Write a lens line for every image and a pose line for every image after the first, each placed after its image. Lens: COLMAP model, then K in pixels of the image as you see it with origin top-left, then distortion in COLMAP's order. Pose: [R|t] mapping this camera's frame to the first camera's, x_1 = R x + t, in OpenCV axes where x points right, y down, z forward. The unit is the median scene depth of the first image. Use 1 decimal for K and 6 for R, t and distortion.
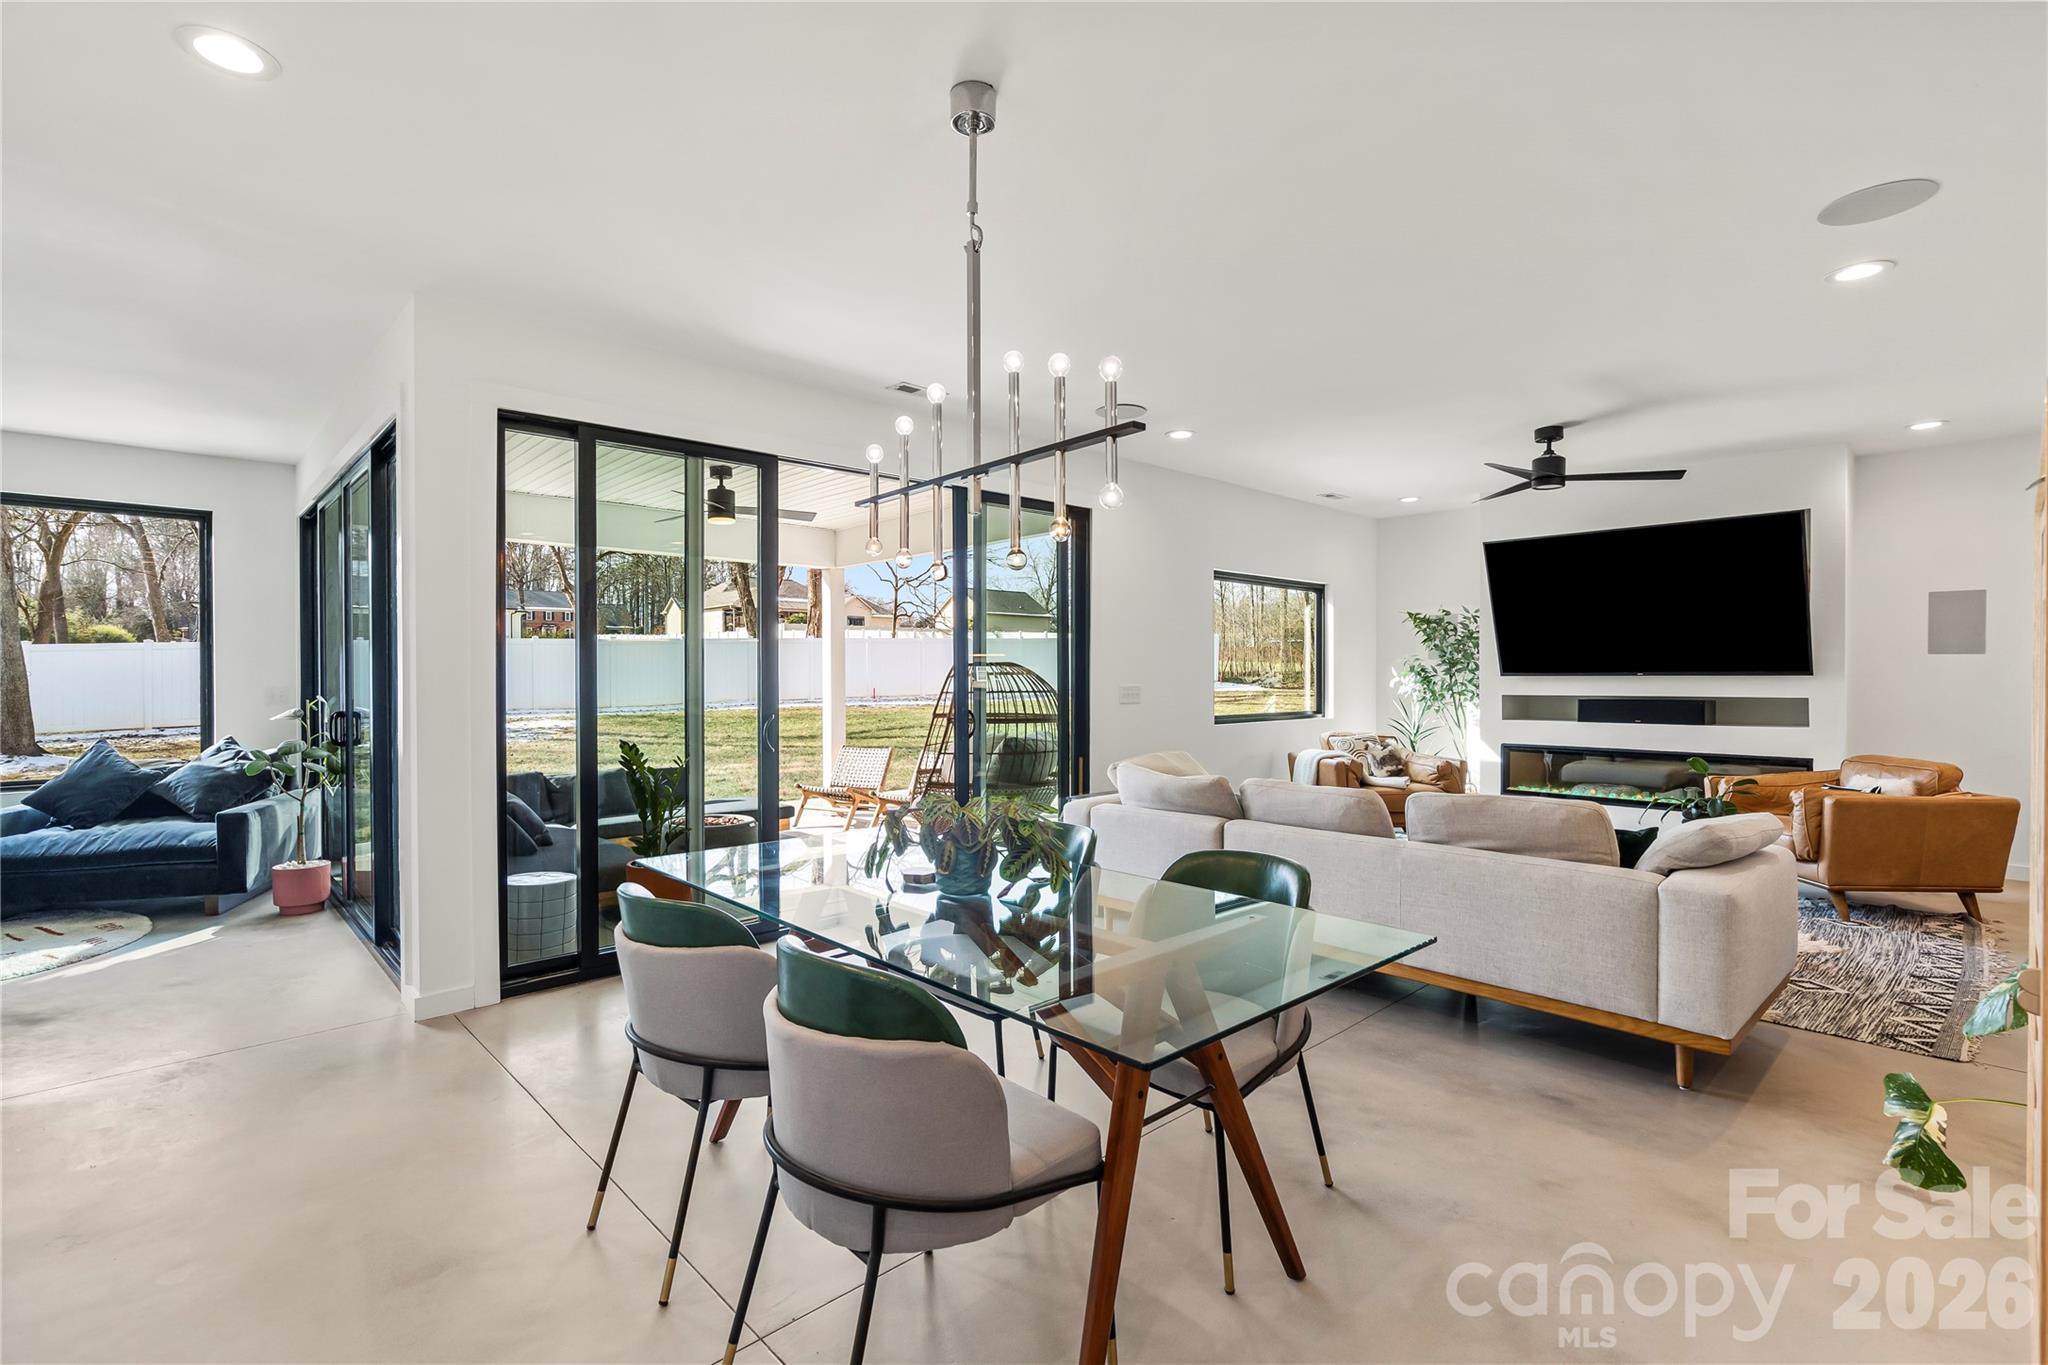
lens RADIAL K [[943.1, 0, 999.7], [0, 943.1, 677.6], [0, 0, 1]] dist [-0.000233, -0.000079]
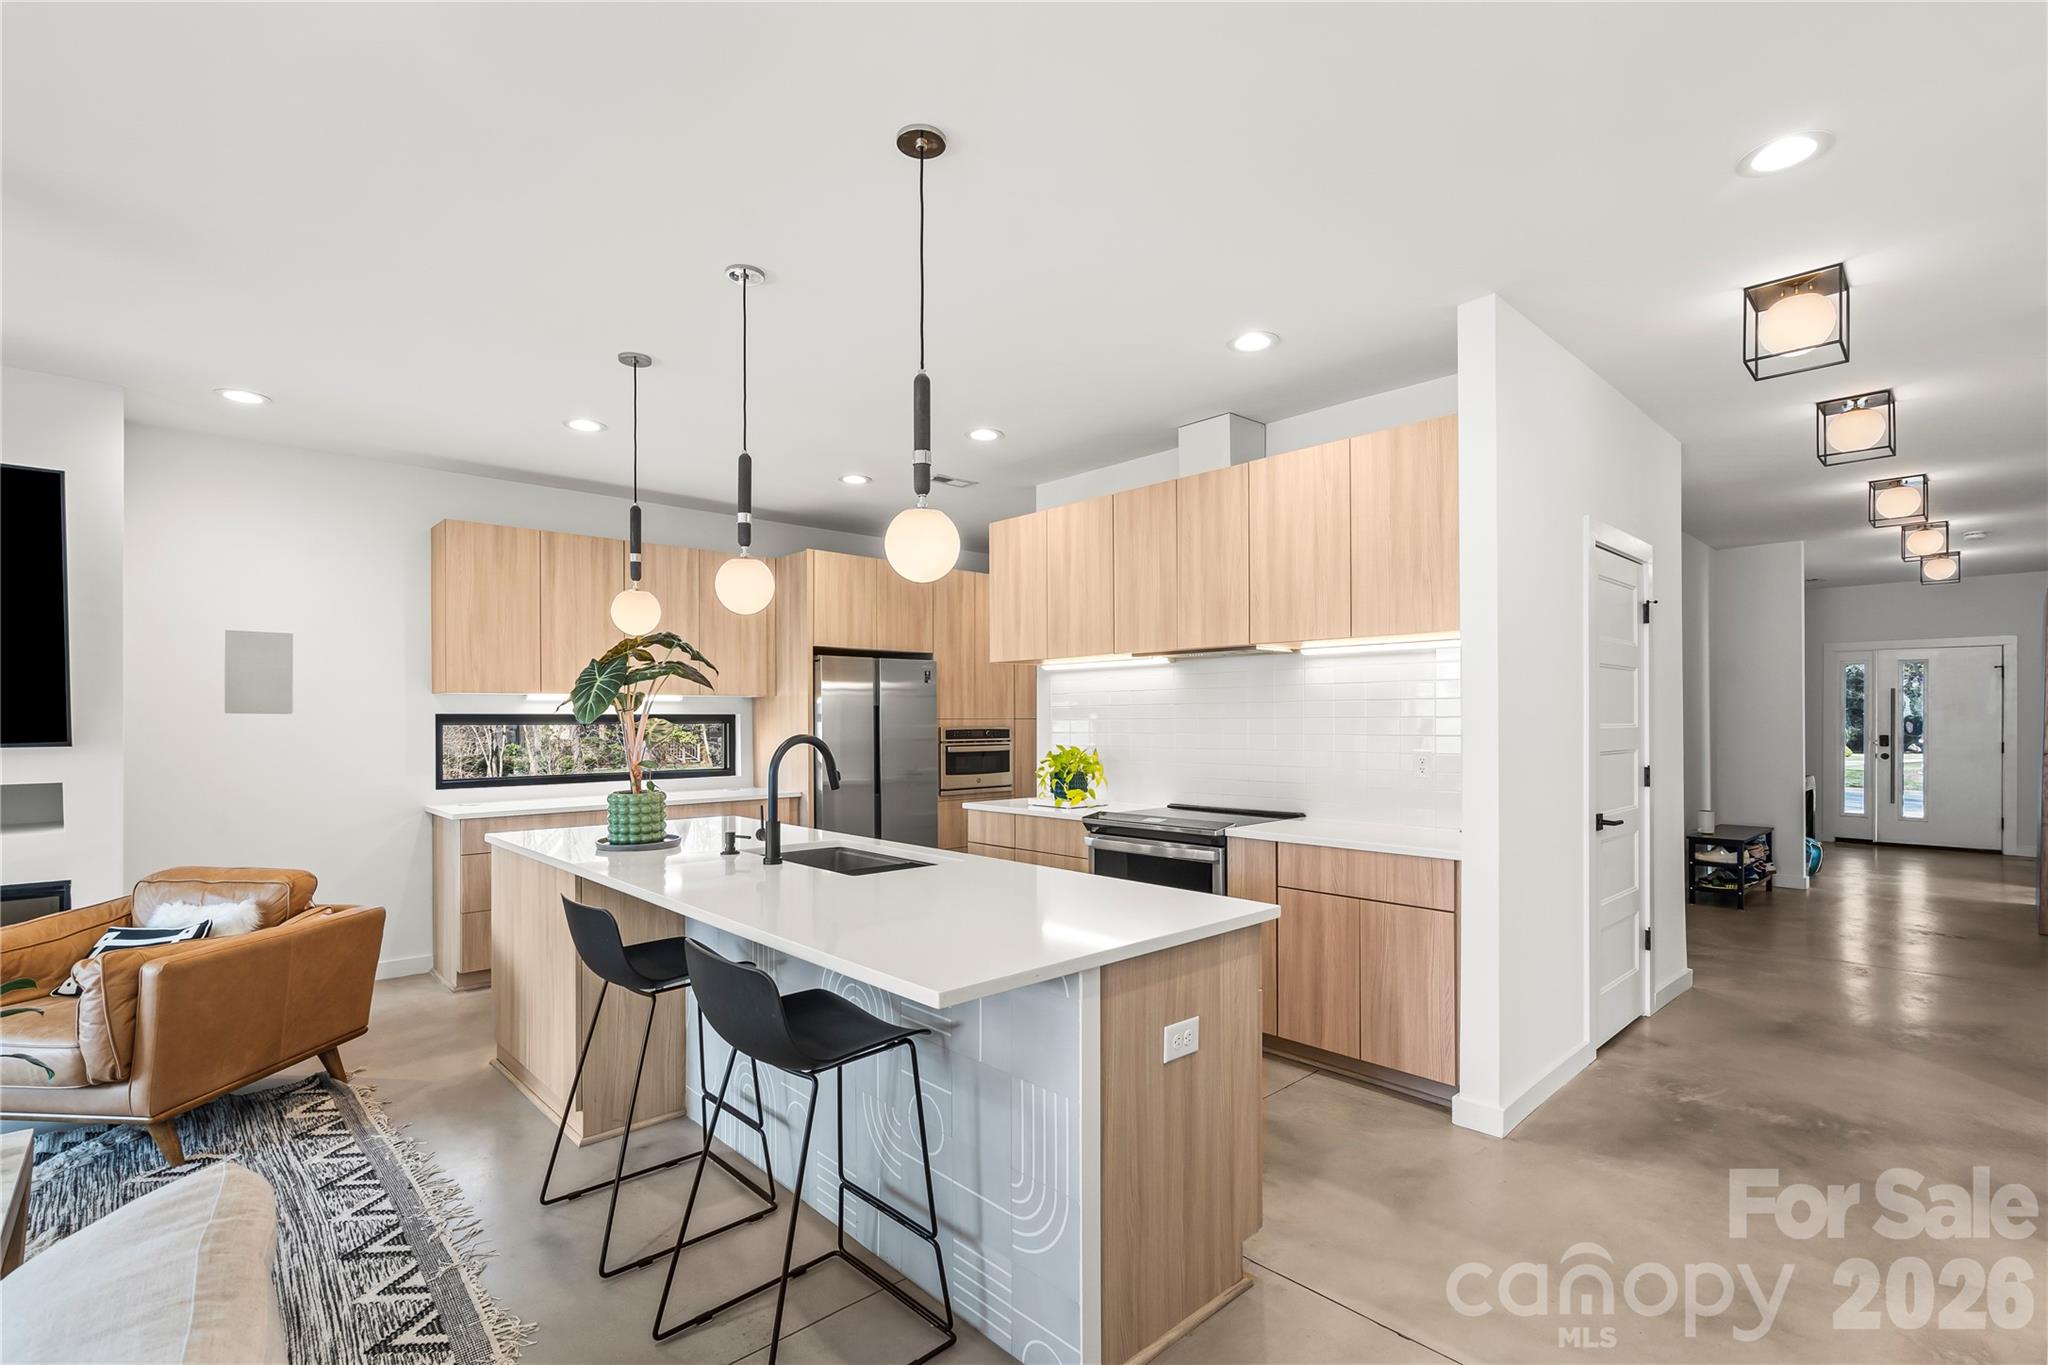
lens RADIAL K [[936.4, 0, 1018.7], [0, 936.4, 713.0], [0, 0, 1]] dist [-0.005643, 0.000213]
pose [[-0.005446, 0.009525, 0.999940, 0.265333], [0.009303, 0.999912, -0.009474, -0.013088], [-0.999942, 0.009250, -0.005535, 0.407337]]
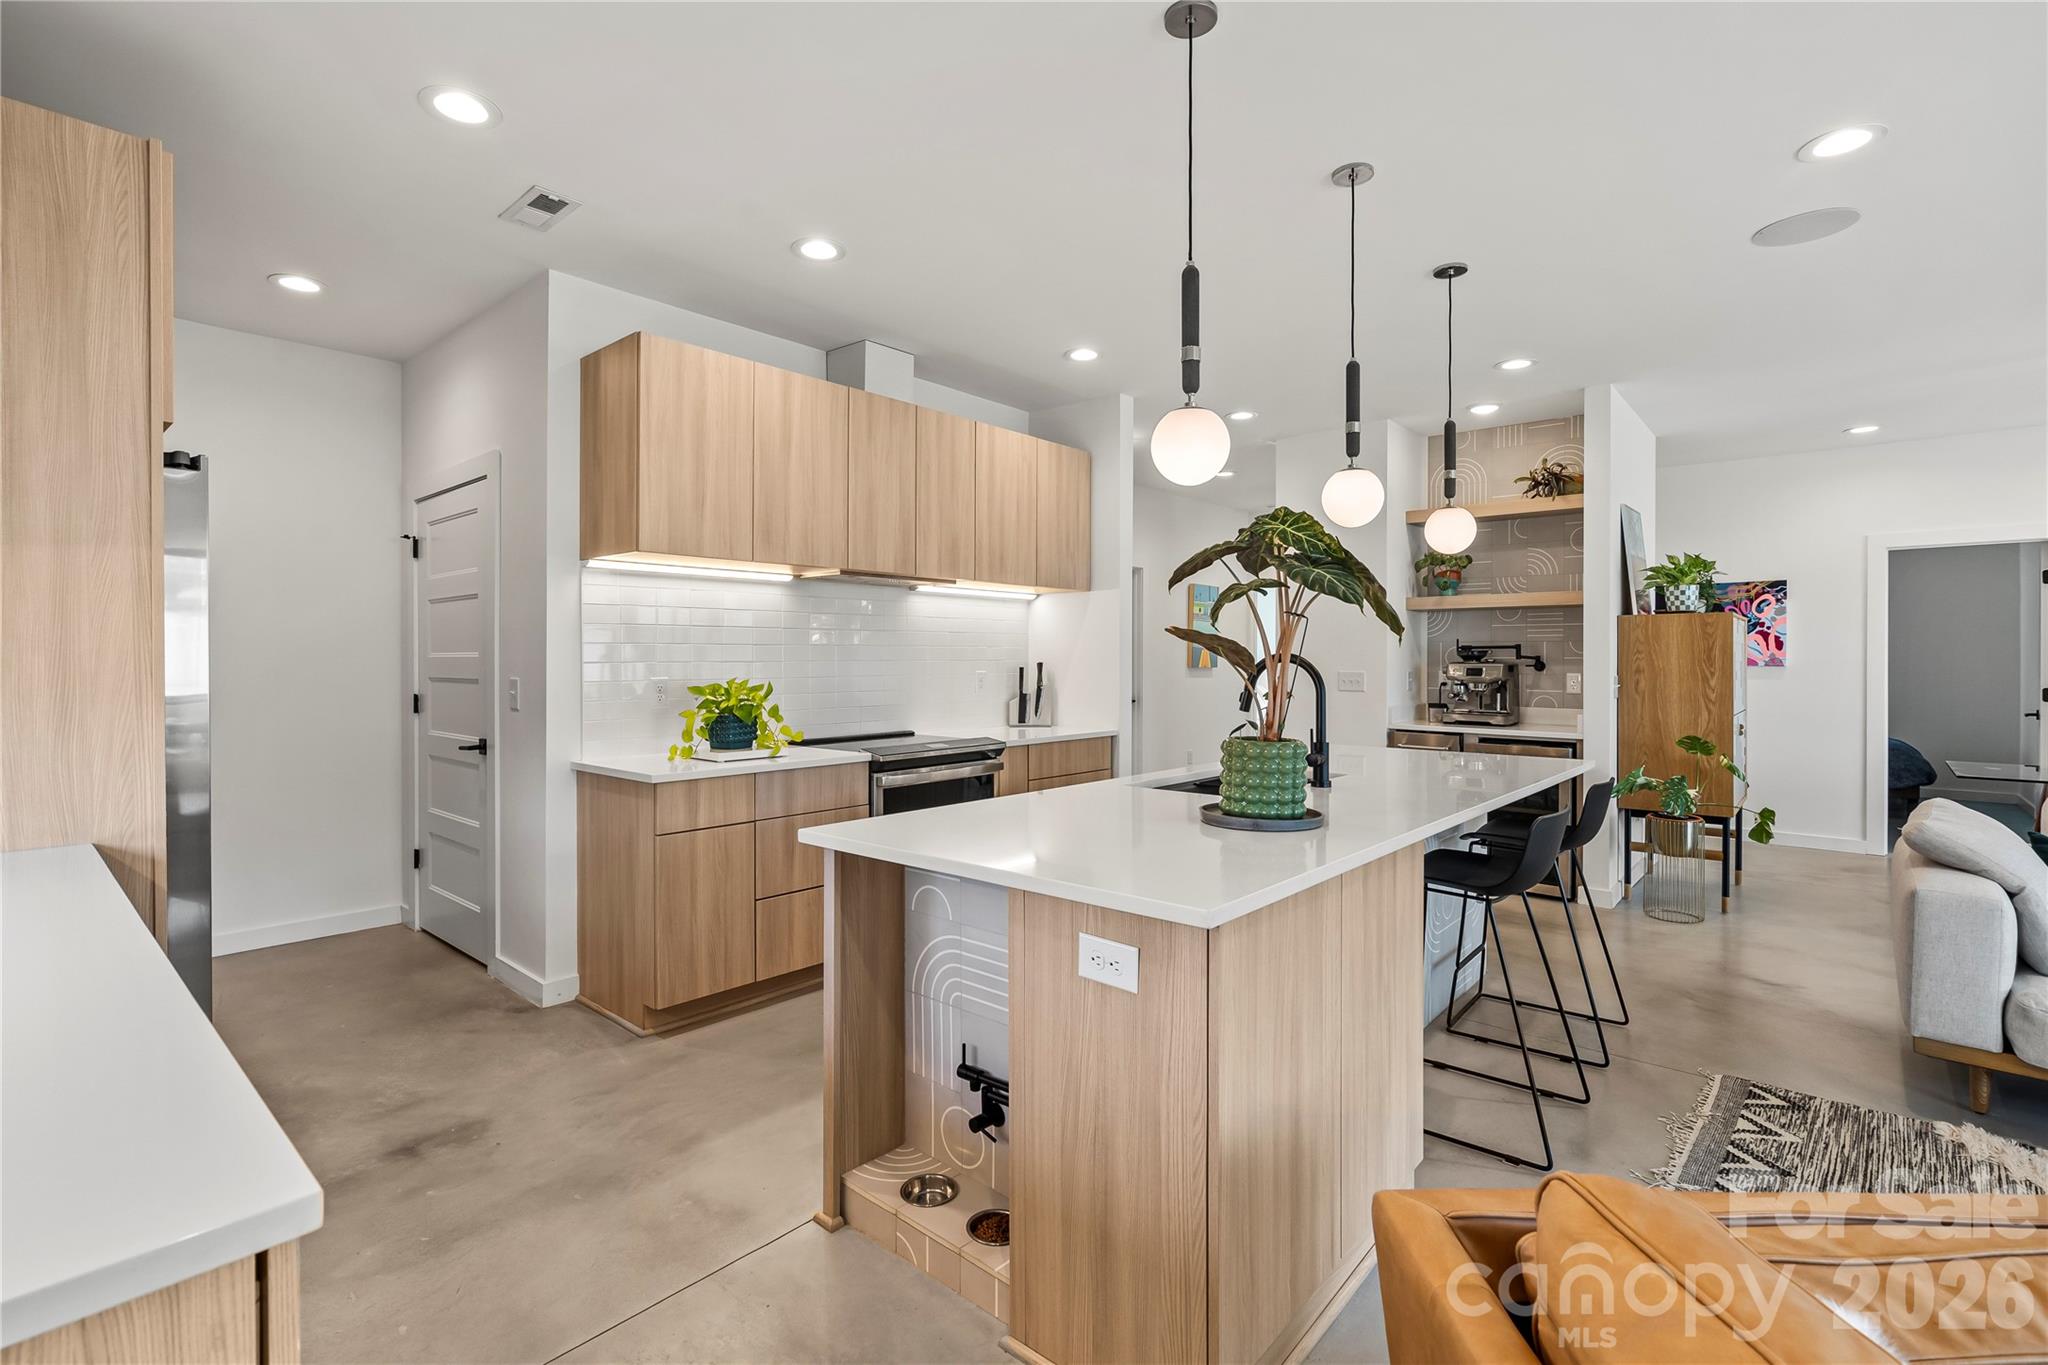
lens RADIAL K [[936.7, 0, 1018.8], [0, 936.7, 662.4], [0, 0, 1]] dist [-0.002042, -0.000039]
pose [[-0.994640, 0.003474, -0.103342, 1.011514], [0.002511, 0.999952, 0.009448, -0.007057], [0.103370, 0.009138, -0.994601, 1.033304]]
